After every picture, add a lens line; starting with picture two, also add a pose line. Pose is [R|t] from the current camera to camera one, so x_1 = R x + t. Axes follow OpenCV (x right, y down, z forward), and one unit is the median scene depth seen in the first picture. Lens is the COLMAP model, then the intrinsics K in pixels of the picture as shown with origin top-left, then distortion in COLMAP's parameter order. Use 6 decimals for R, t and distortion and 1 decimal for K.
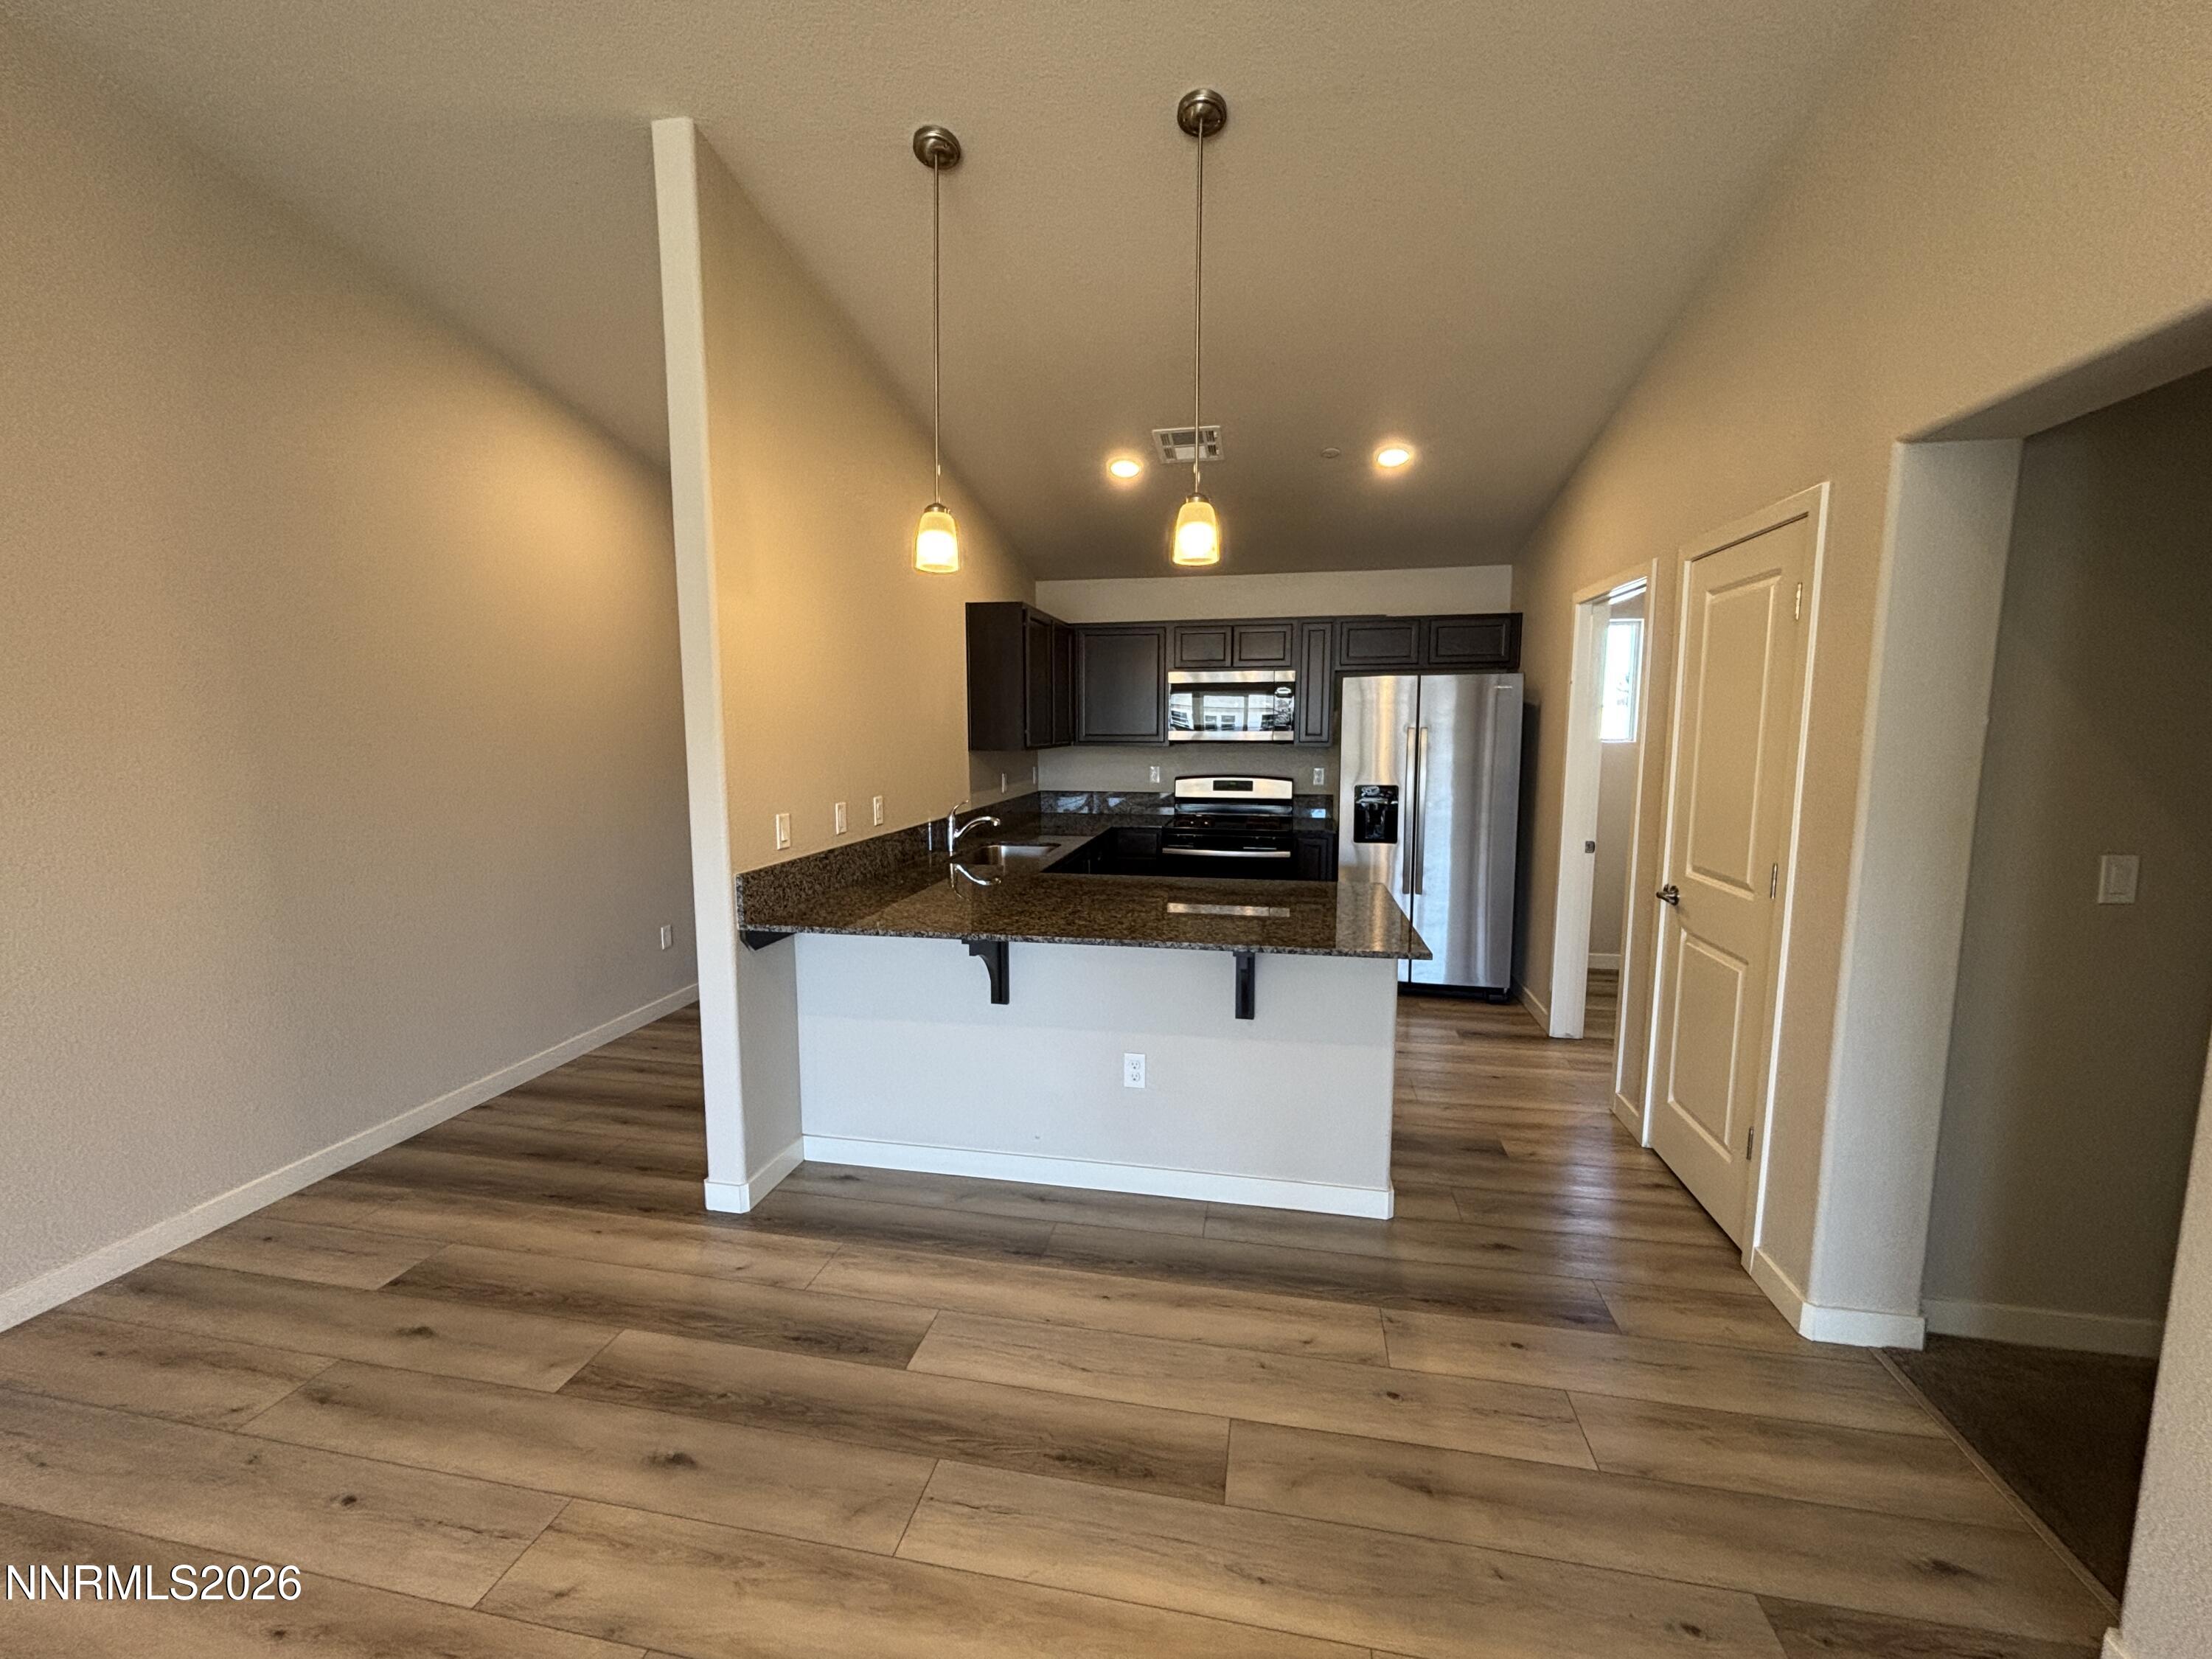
lens RADIAL K [[899.8, 0, 1107.2], [0, 899.8, 830.5], [0, 0, 1]] dist [0.000638, 0.000473]
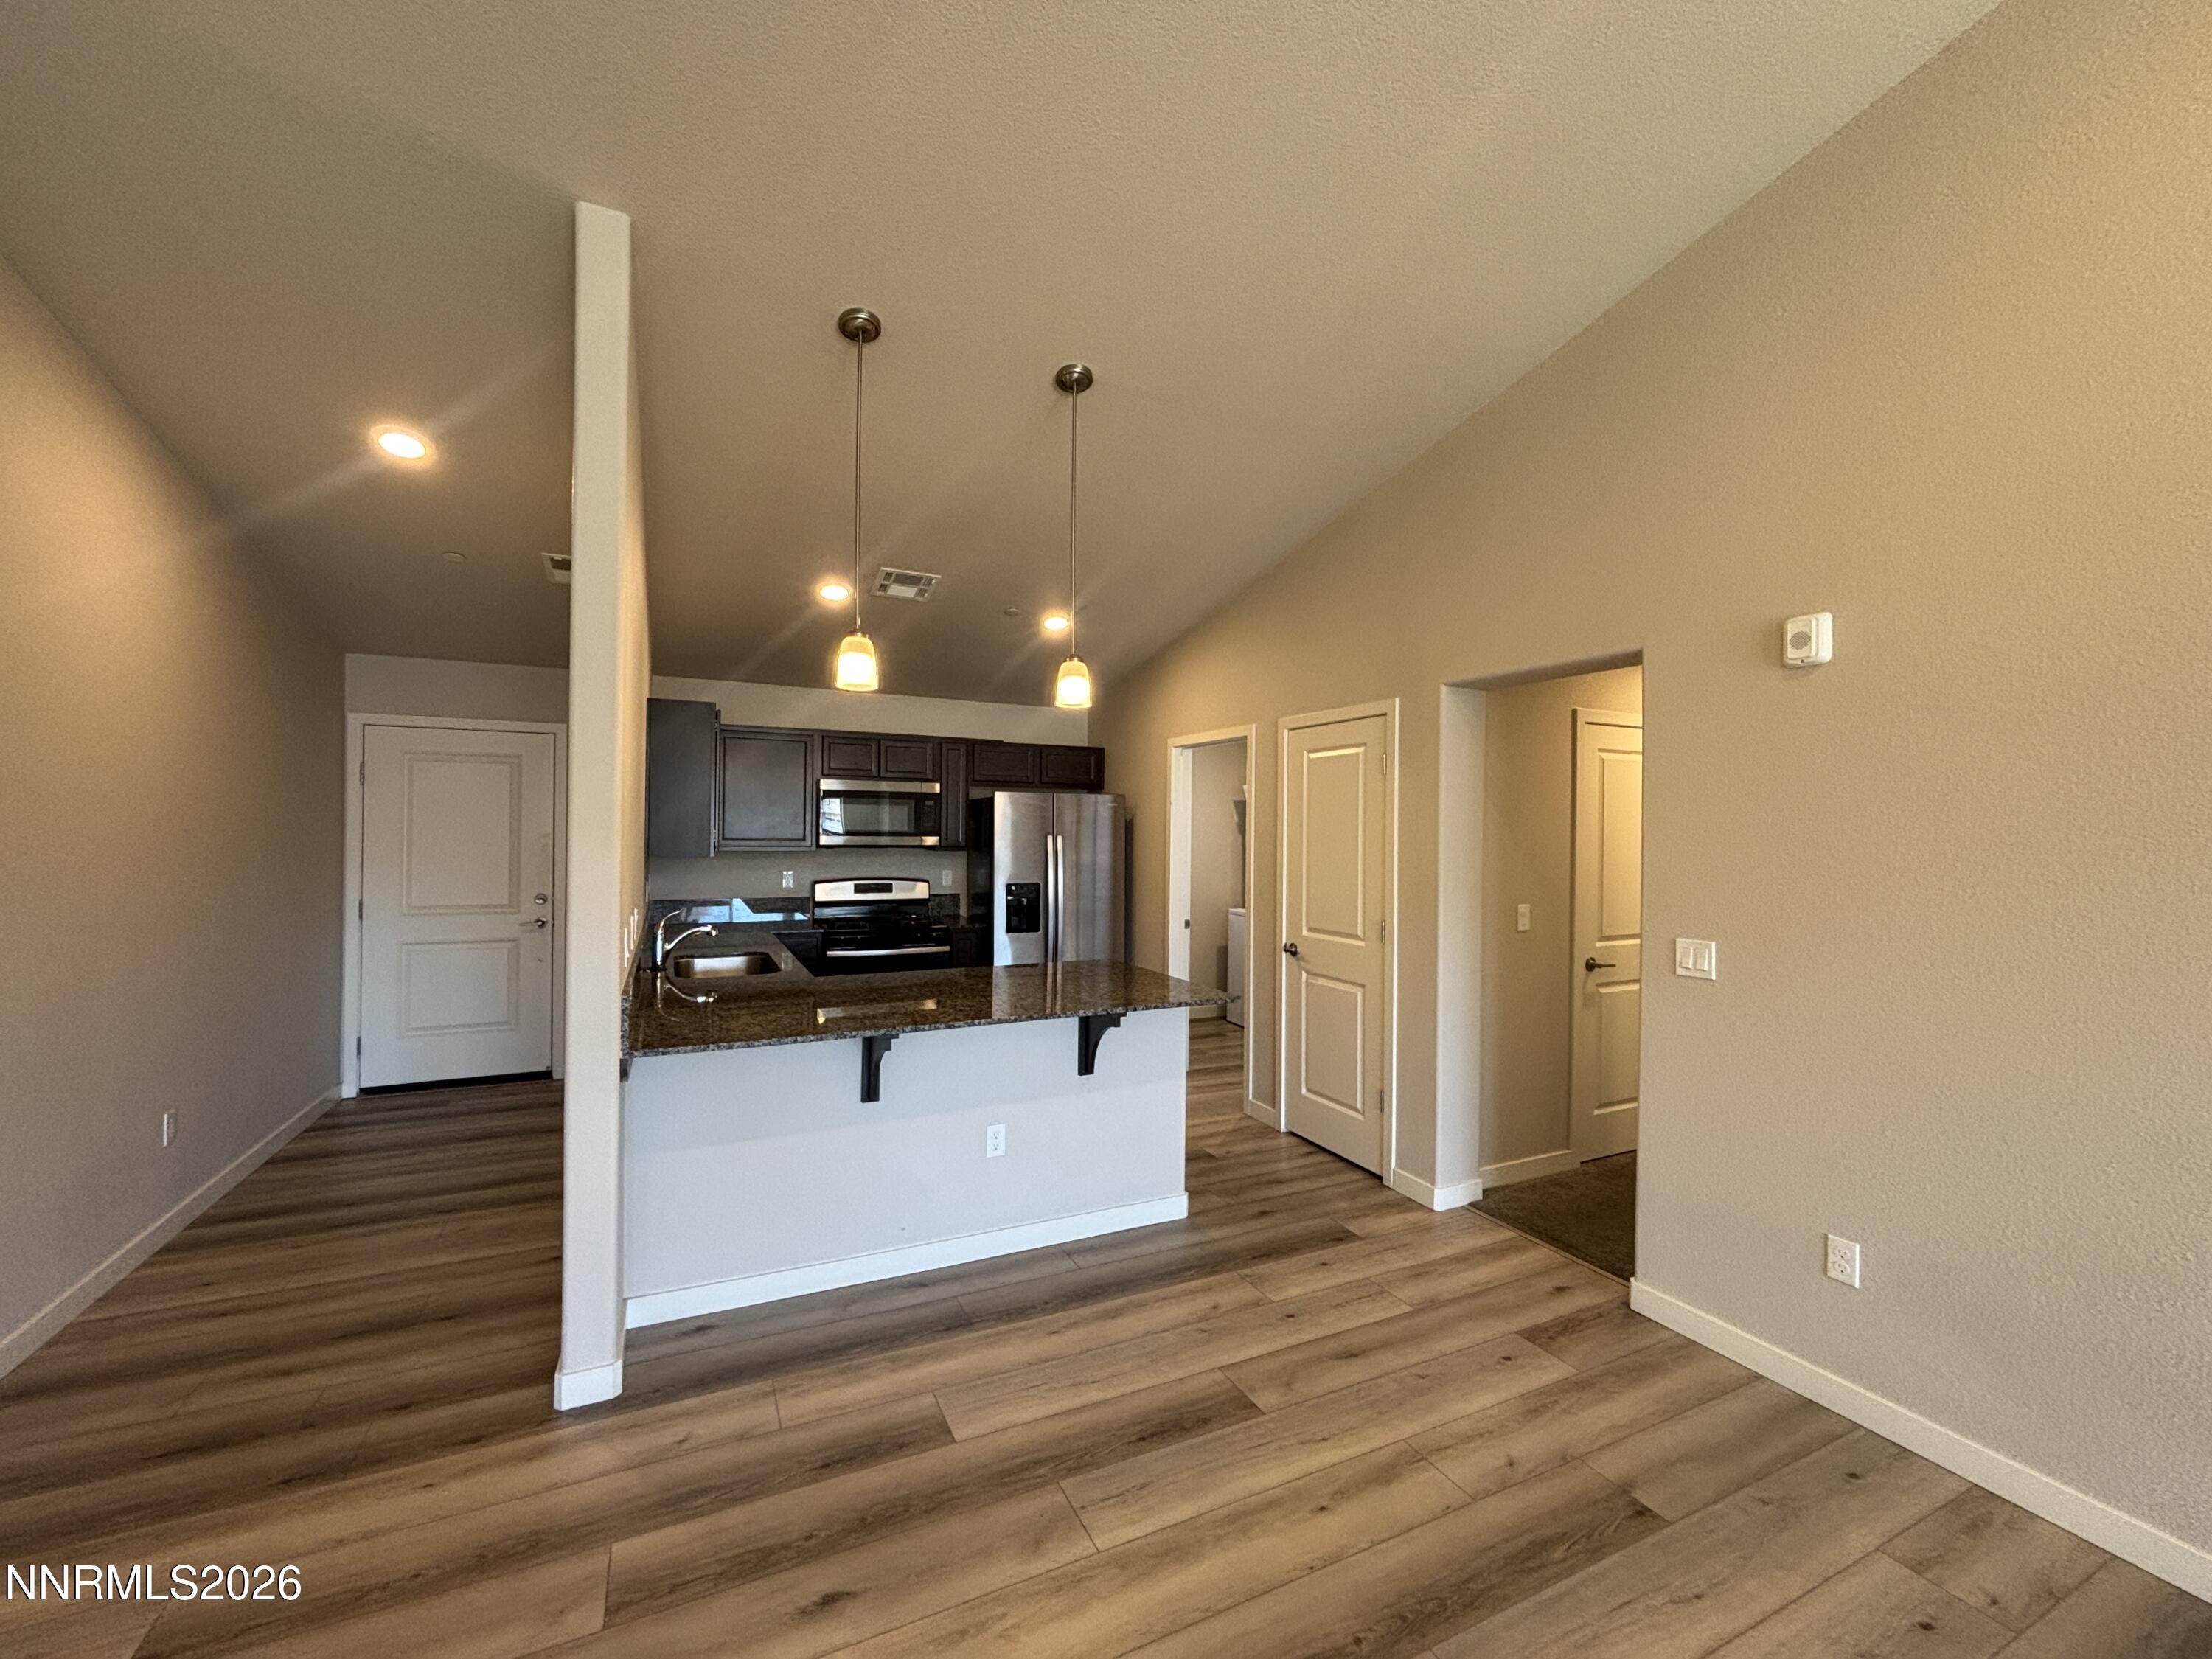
lens RADIAL K [[899.8, 0, 1107.2], [0, 899.8, 830.5], [0, 0, 1]] dist [0.000638, 0.000473]
pose [[0.804002, 0.008373, 0.594567, -0.556007], [0.059875, 0.993679, -0.094959, -0.001242], [-0.591604, 0.111947, 0.798419, -0.019213]]
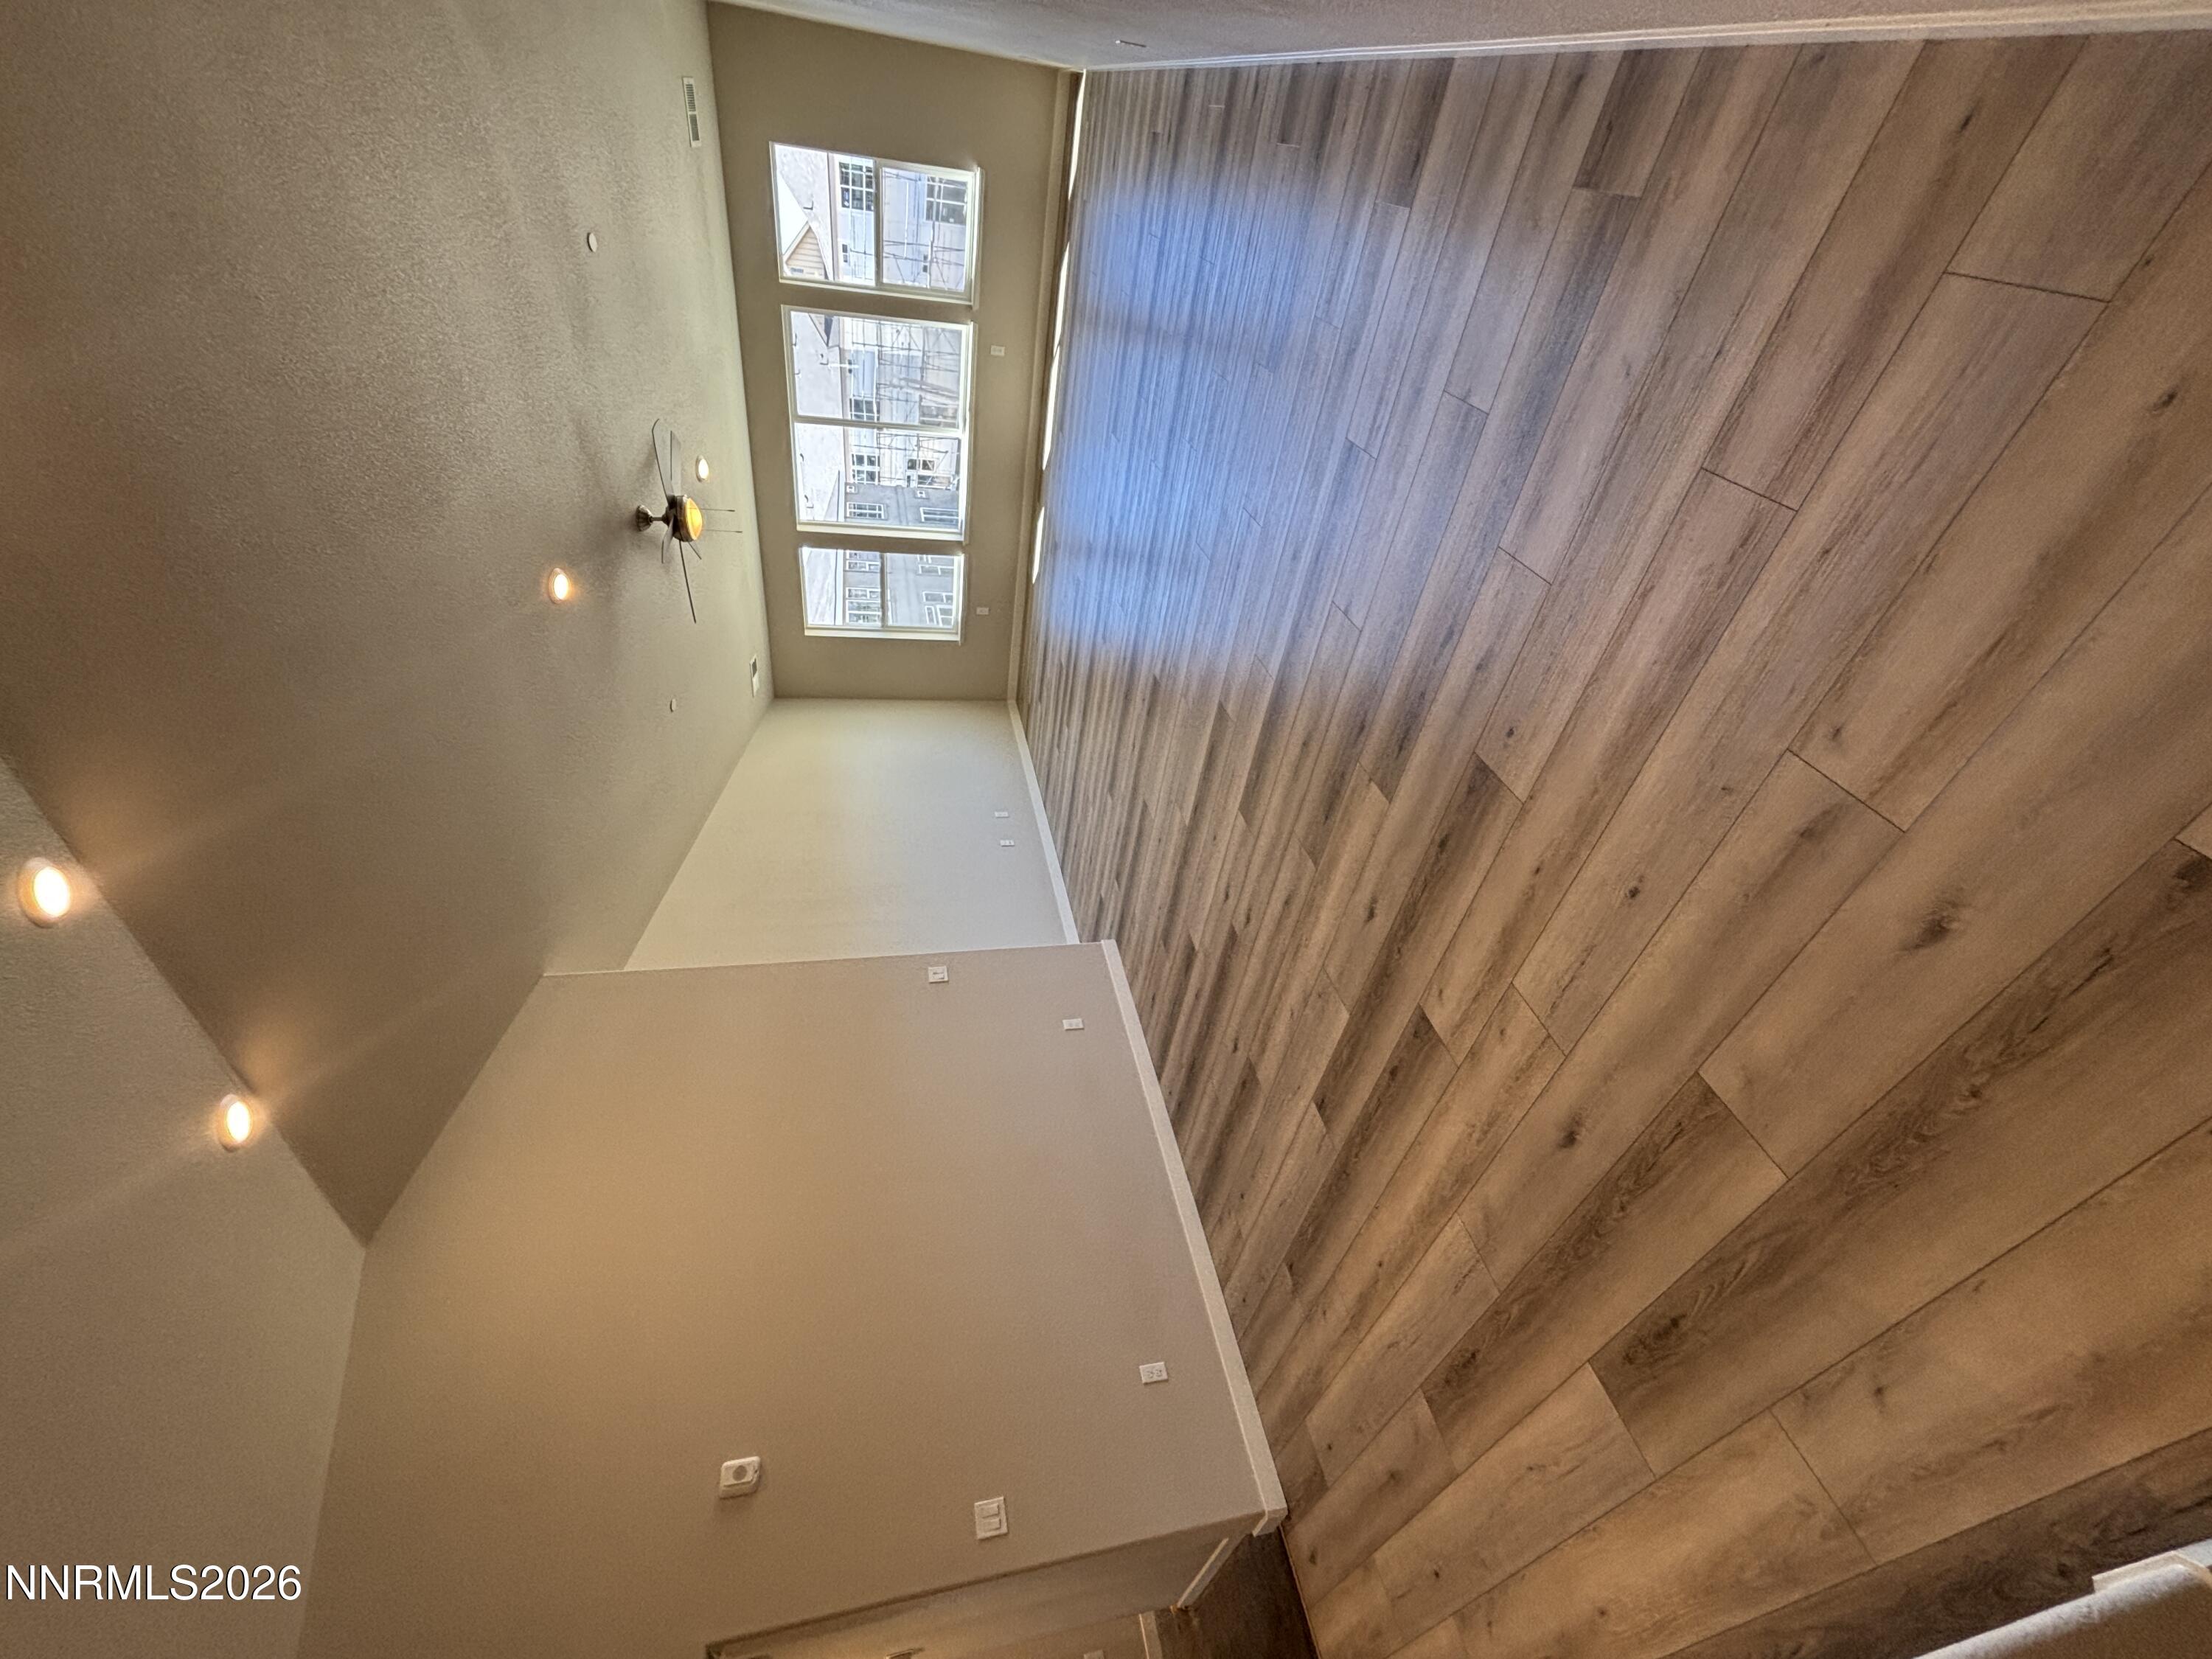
lens RADIAL K [[898.4, 0, 1107.6], [0, 898.4, 831.4], [0, 0, 1]] dist [0.001027, -0.000087]
pose [[-0.093265, 0.883768, 0.458536, -0.860773], [0.931284, -0.085458, 0.354129, -0.125008], [0.352153, 0.460055, -0.815069, 1.040728]]
